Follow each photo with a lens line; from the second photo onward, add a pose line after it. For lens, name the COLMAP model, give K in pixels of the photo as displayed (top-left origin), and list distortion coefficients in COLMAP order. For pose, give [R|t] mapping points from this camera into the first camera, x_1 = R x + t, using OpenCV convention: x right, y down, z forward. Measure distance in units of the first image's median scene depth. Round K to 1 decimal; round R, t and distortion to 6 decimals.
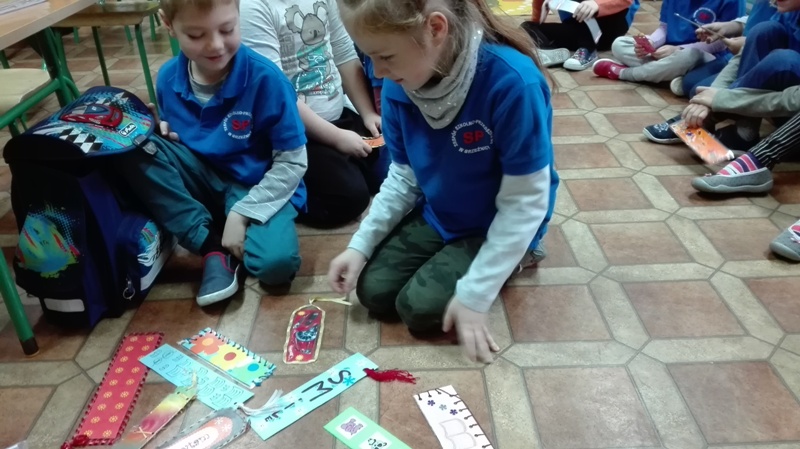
lens RADIAL K [[670.0, 0, 400.5], [0, 670.0, 212.0], [0, 0, 1]] dist [0.080304, -0.171346]
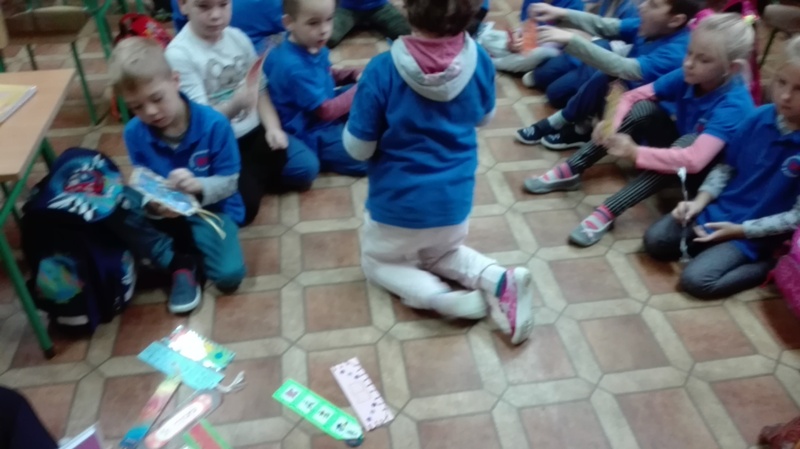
lens RADIAL K [[686.0, 0, 415.4], [0, 686.0, 170.3], [0, 0, 1]] dist [0.098958, -0.187224]
pose [[0.986564, -0.042409, 0.157777, -0.018030], [0.028175, 0.995417, 0.091384, -0.286549], [-0.160929, -0.085711, 0.983237, -0.495878]]
